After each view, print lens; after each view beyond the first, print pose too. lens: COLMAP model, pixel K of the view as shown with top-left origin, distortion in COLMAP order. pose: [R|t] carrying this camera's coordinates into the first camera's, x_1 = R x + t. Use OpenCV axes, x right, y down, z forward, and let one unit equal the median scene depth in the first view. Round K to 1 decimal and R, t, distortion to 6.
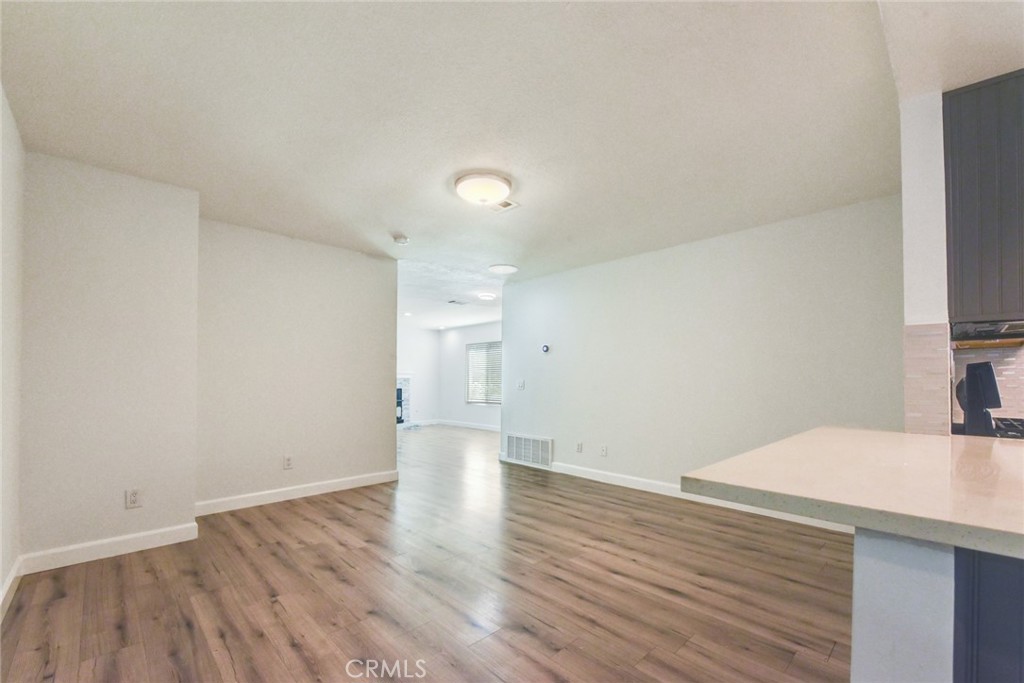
lens RADIAL K [[427.0, 0, 509.6], [0, 427.0, 371.5], [0, 0, 1]] dist [0.002173, 0.000315]
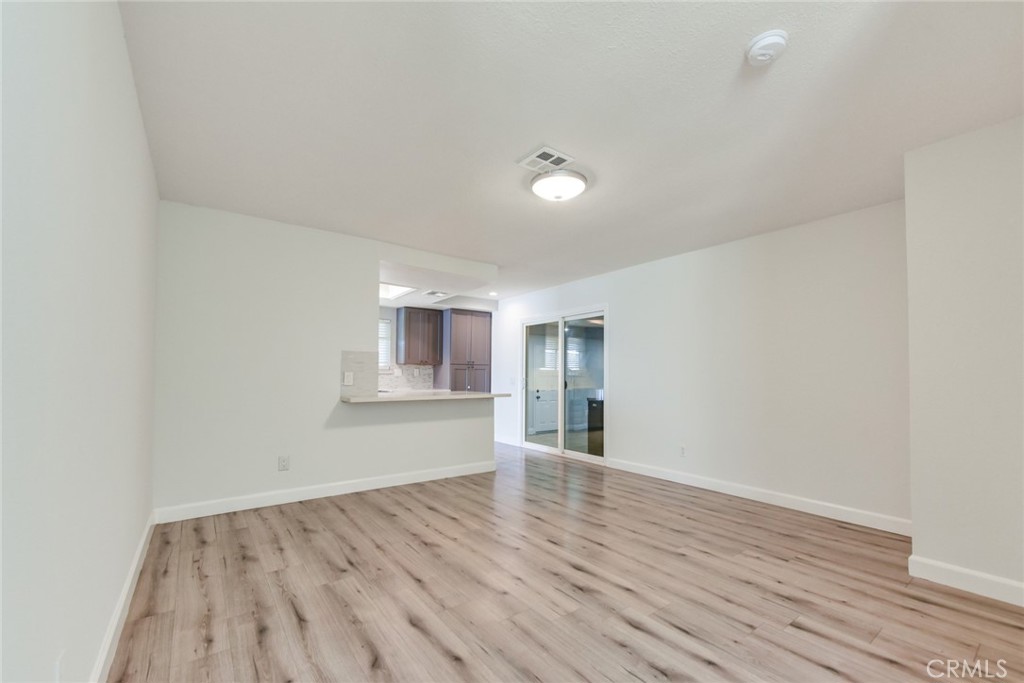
lens RADIAL K [[427.0, 0, 509.6], [0, 427.0, 371.5], [0, 0, 1]] dist [0.002173, 0.000315]
pose [[-0.991839, -0.010035, 0.127102, -0.080053], [-0.013466, 0.999567, -0.026169, 0.037331], [-0.126784, -0.027667, -0.991544, 2.049330]]
